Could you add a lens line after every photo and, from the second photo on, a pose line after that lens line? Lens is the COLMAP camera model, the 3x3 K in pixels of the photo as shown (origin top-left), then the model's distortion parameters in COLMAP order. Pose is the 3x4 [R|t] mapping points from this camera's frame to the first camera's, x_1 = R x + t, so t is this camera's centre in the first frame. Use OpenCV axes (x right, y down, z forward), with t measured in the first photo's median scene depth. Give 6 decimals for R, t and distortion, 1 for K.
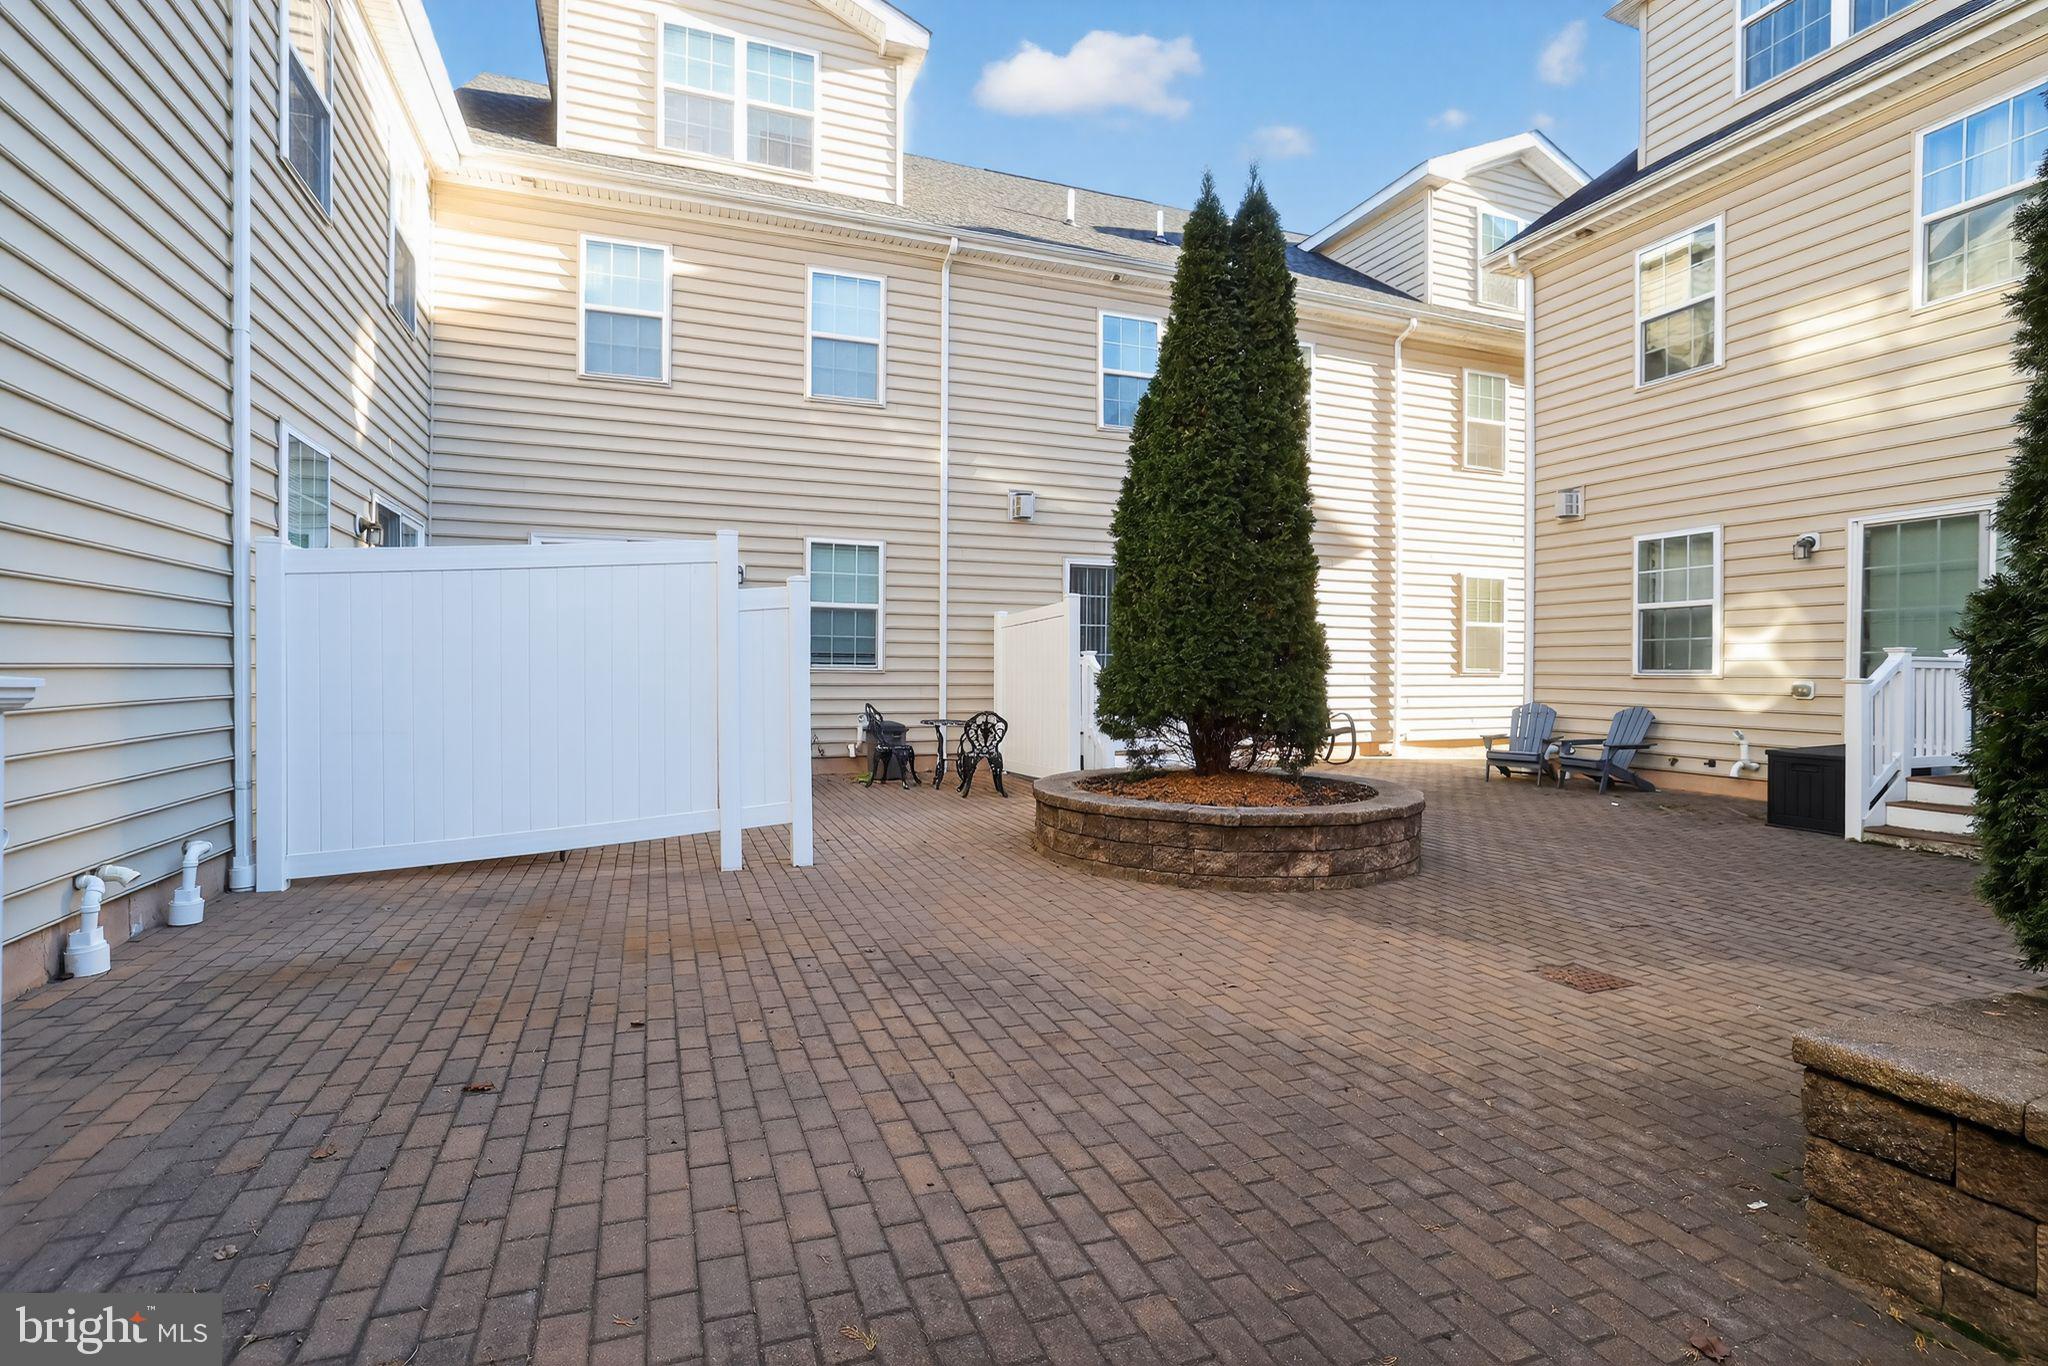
lens RADIAL K [[873.1, 0, 1017.7], [0, 873.1, 673.8], [0, 0, 1]] dist [0.002081, 0.000628]
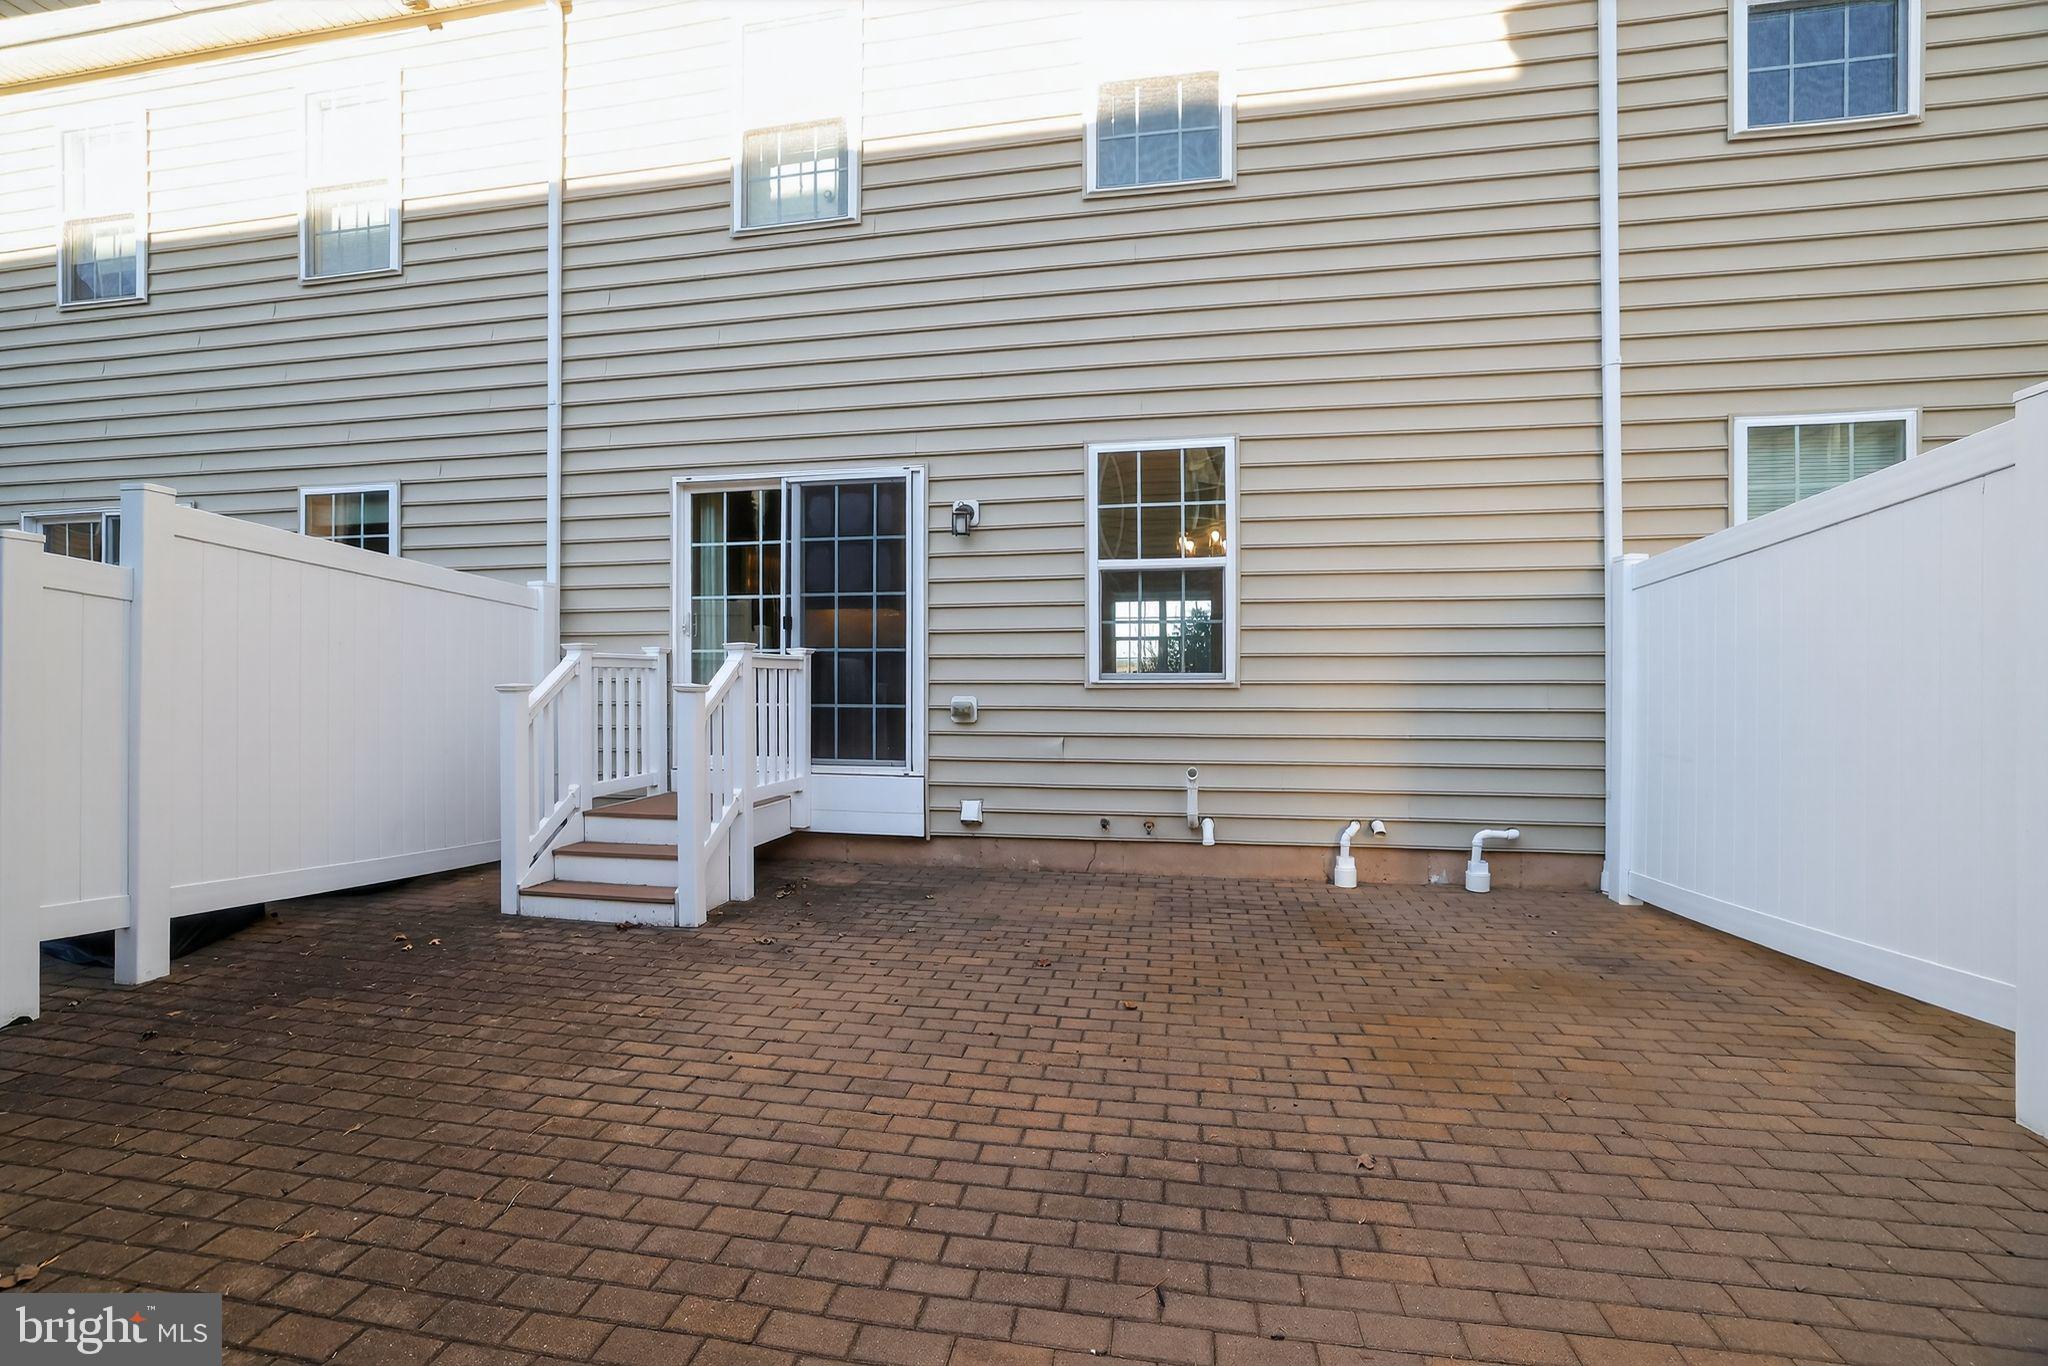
lens RADIAL K [[923.4, 0, 1018.9], [0, 923.4, 681.6], [0, 0, 1]] dist [-0.000826, 0.010561]
pose [[-0.521566, -0.005194, -0.853195, 0.780452], [-0.001020, 0.999985, -0.005465, 0.000018], [0.853211, -0.001980, -0.521563, 1.847937]]
